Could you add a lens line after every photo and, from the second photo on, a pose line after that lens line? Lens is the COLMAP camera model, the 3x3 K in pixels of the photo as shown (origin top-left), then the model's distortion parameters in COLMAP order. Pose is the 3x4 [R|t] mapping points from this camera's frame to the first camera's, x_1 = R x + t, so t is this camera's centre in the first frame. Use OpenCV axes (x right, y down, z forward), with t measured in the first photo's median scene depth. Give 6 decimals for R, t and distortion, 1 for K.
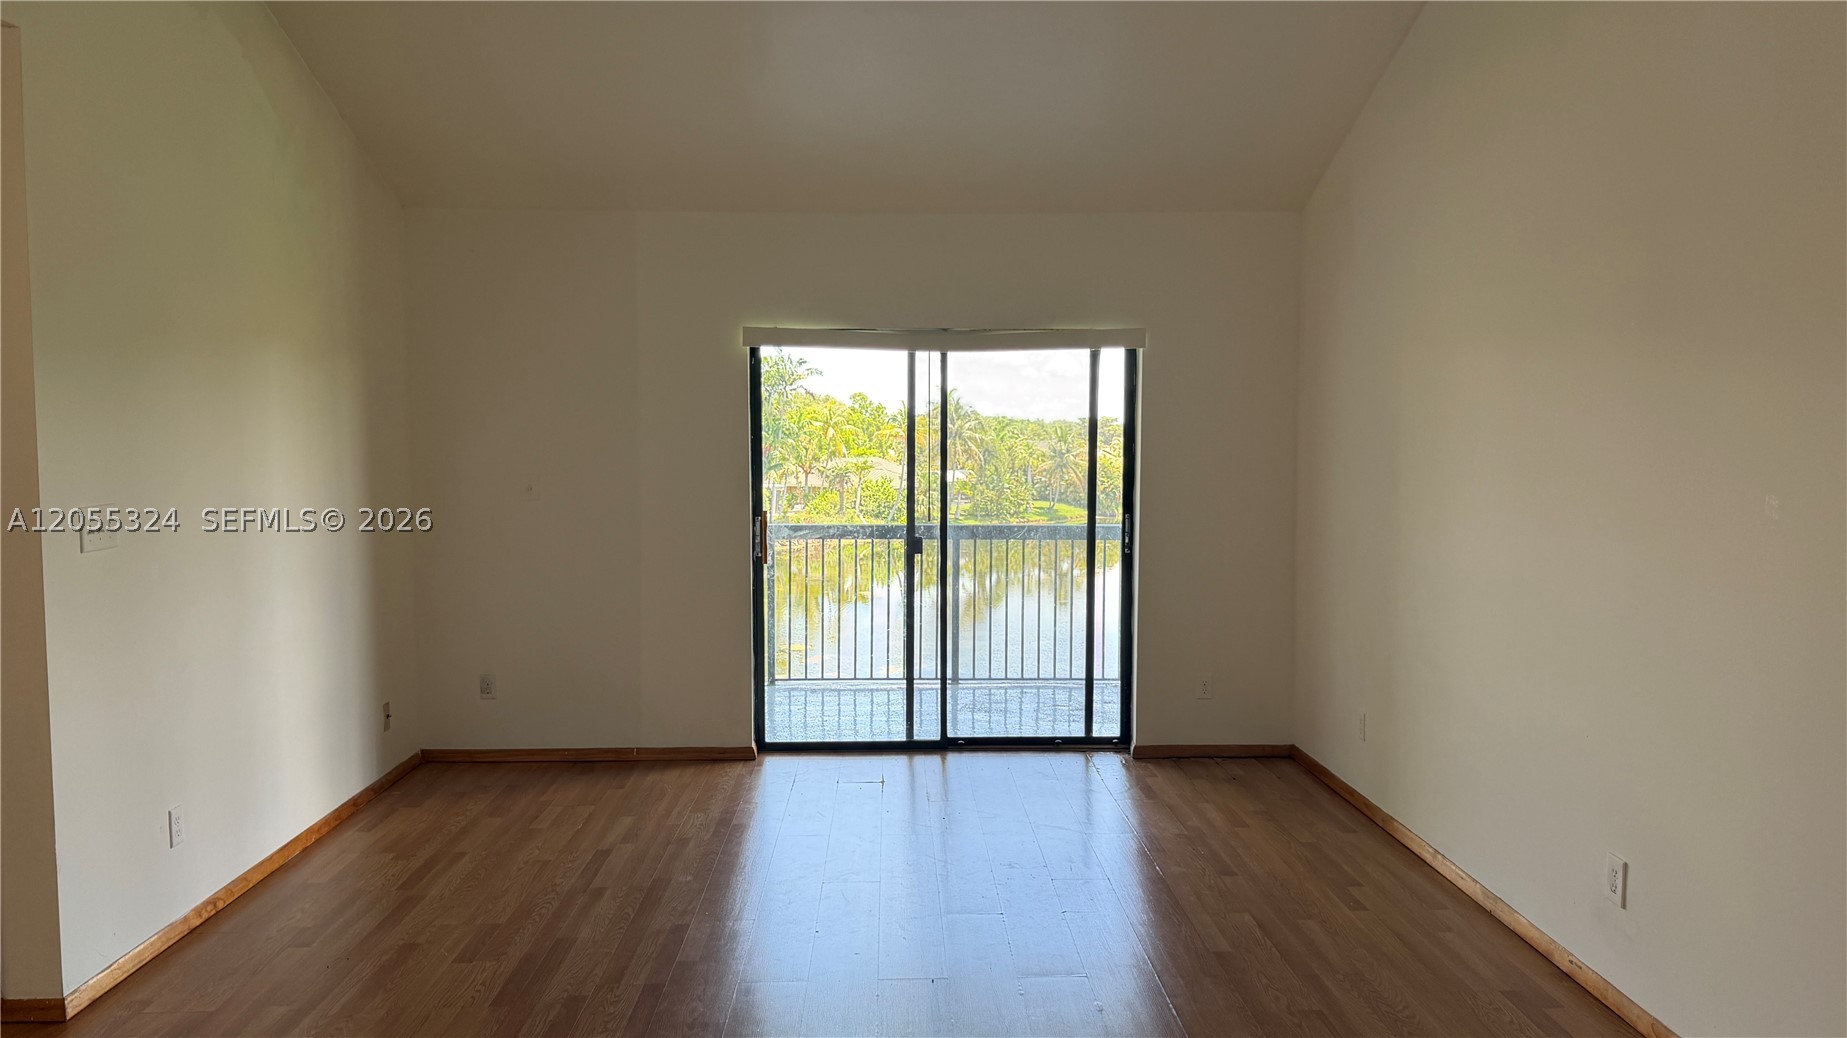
lens RADIAL K [[1284.8, 0, 926.7], [0, 1284.8, 510.9], [0, 0, 1]] dist [0.005107, -0.002288]
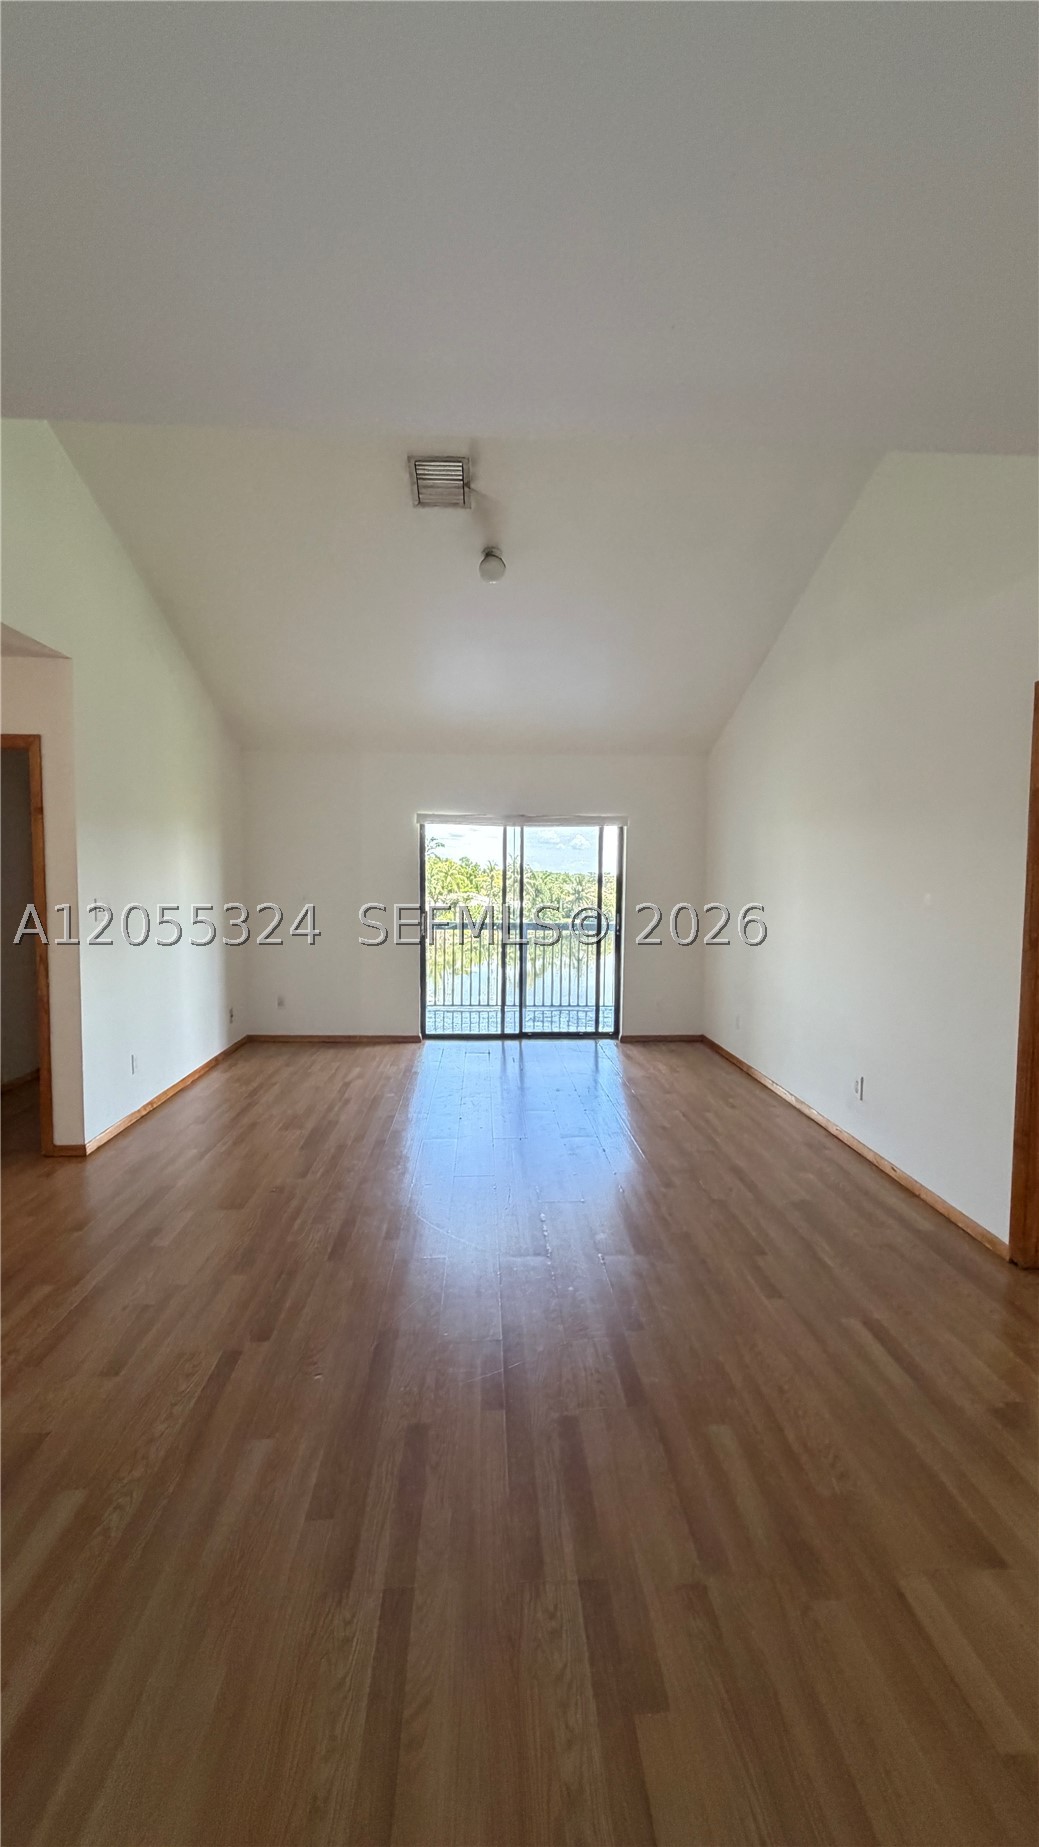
lens RADIAL K [[732.5, 0, 516.2], [0, 732.5, 927.6], [0, 0, 1]] dist [-0.002140, 0.000452]
pose [[0.999821, 0.004592, 0.018364, -0.015127], [-0.004671, 0.999980, 0.004297, 0.020579], [-0.018344, -0.004382, 0.999822, -0.086780]]
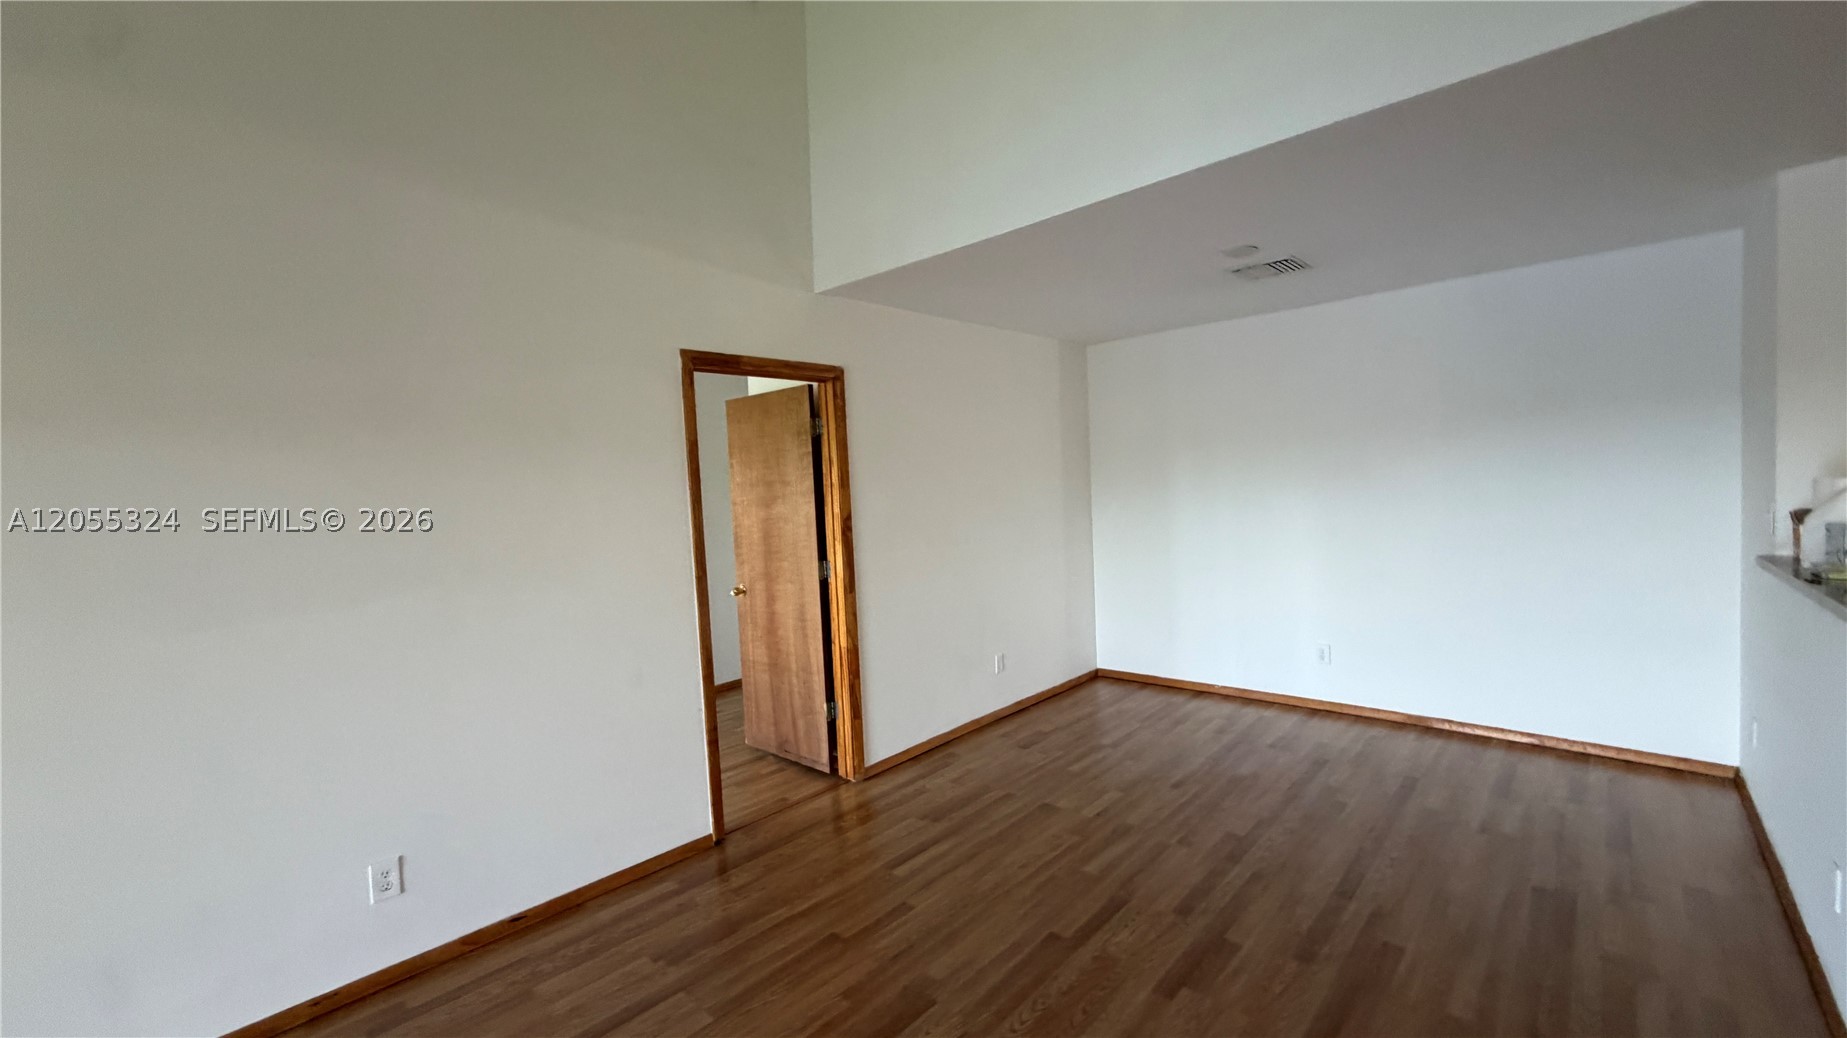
lens RADIAL K [[732.5, 0, 919.0], [0, 732.5, 516.0], [0, 0, 1]] dist [-0.002140, 0.000452]
pose [[-0.705873, -0.001861, 0.708336, -0.189230], [0.084642, 0.992610, 0.086956, -0.044867], [-0.703263, 0.121335, -0.700499, 0.652721]]
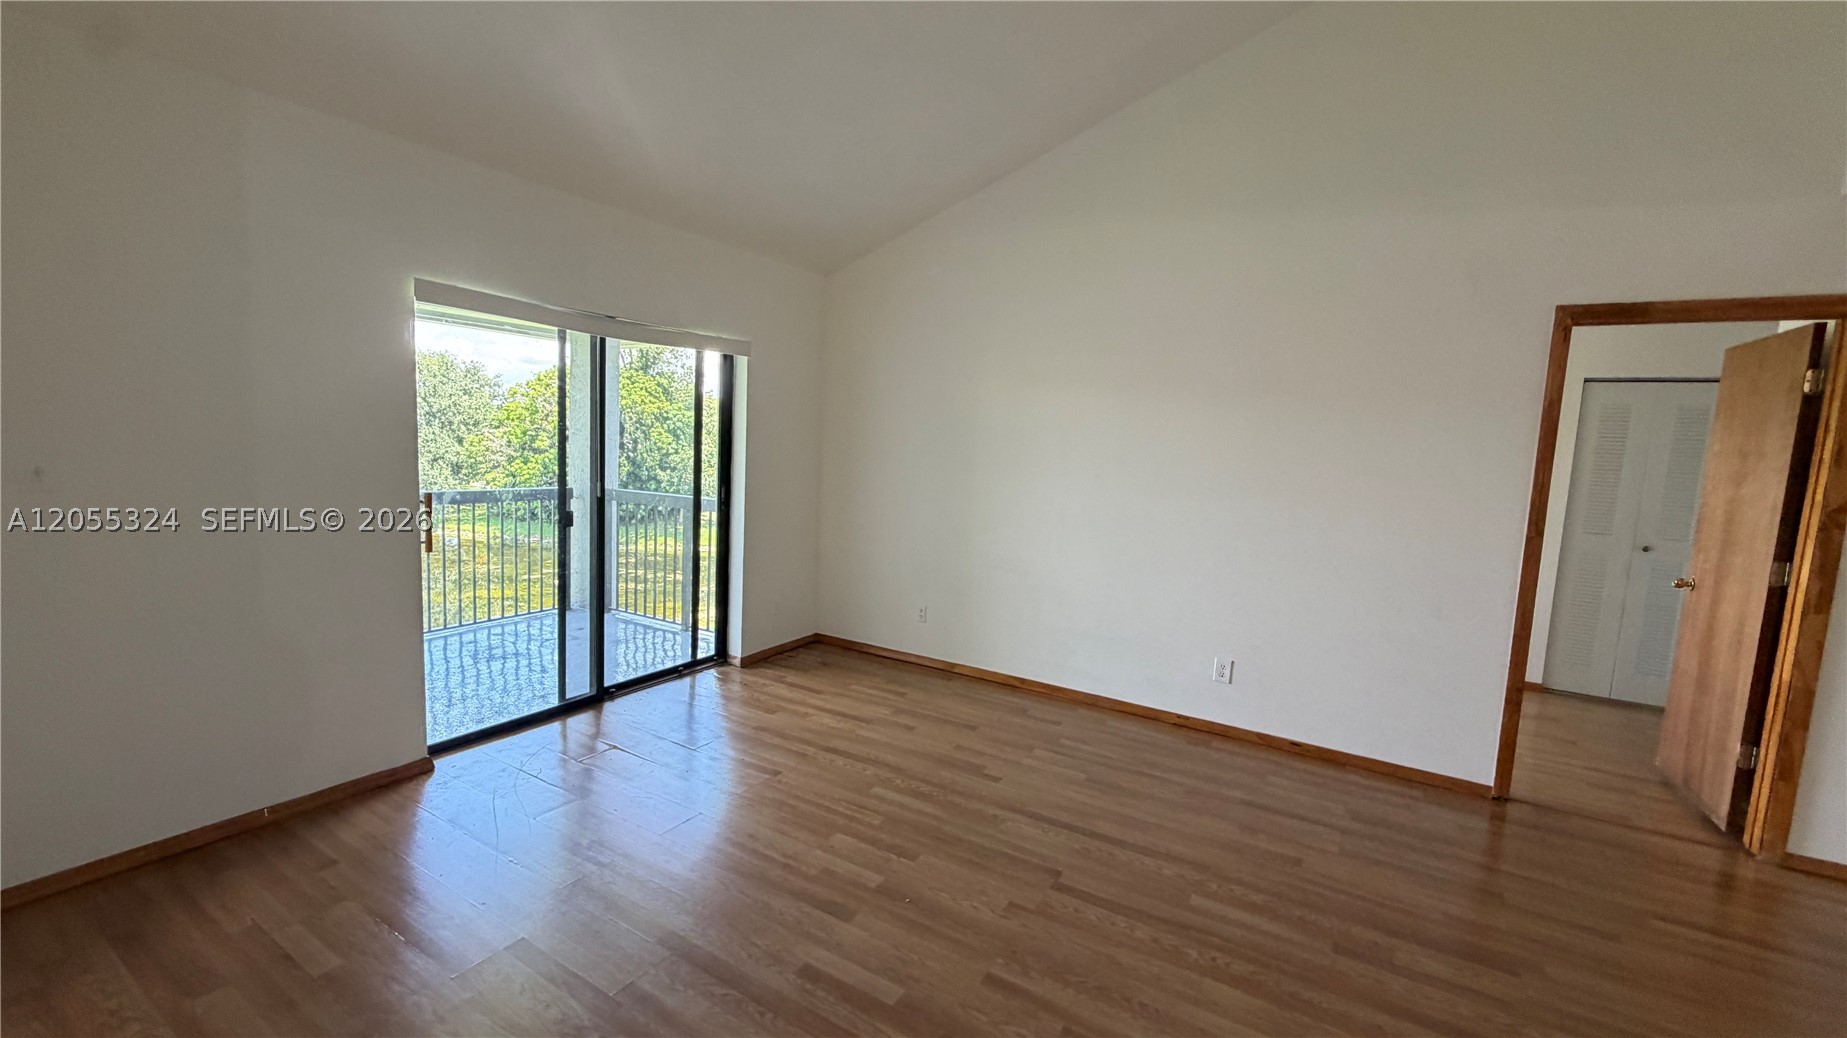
lens RADIAL K [[732.5, 0, 919.0], [0, 732.5, 516.0], [0, 0, 1]] dist [-0.002140, 0.000452]
pose [[0.541183, -0.066636, 0.838261, -0.391975], [0.002009, 0.996955, 0.077954, -0.024448], [-0.840902, -0.040503, 0.539669, 0.474920]]
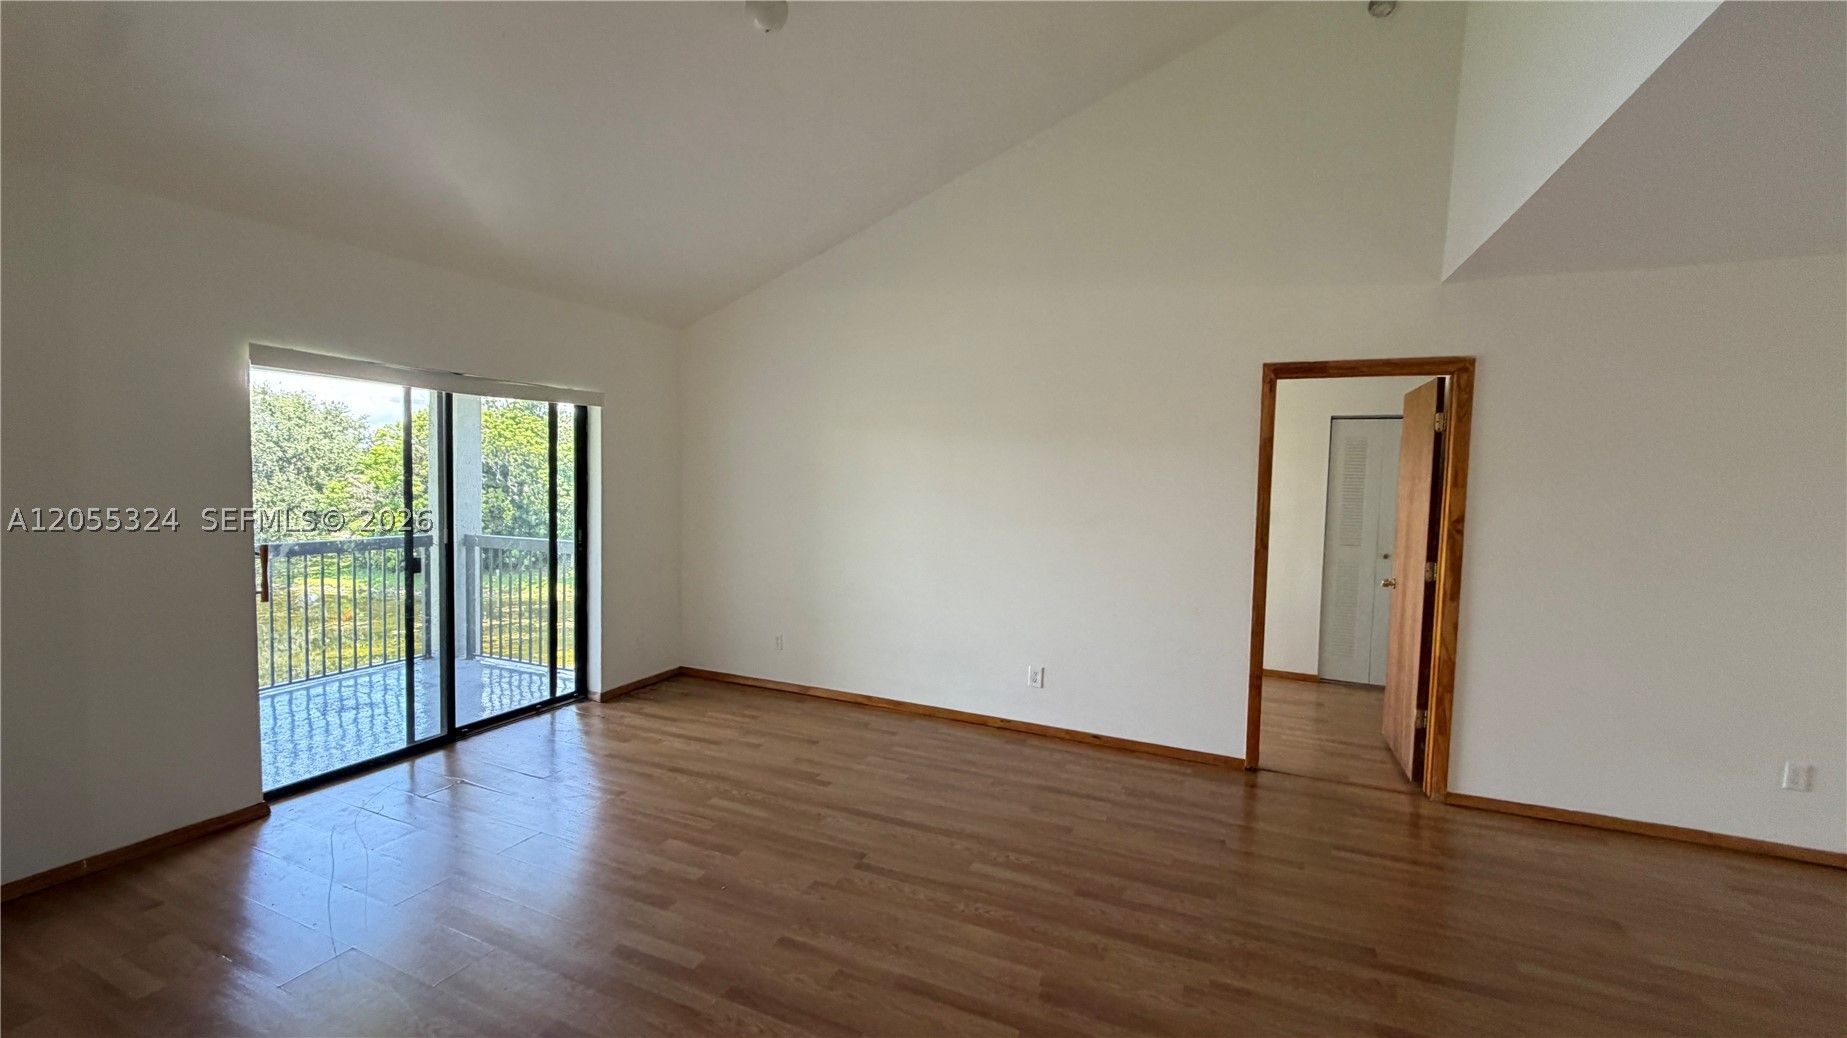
lens RADIAL K [[733.7, 0, 920.7], [0, 733.7, 516.5], [0, 0, 1]] dist [-0.001458, 0.000784]
pose [[0.430172, -0.042862, 0.901729, -0.425264], [0.027668, 0.999029, 0.034287, -0.027462], [-0.902323, 0.010199, 0.430941, 0.371565]]
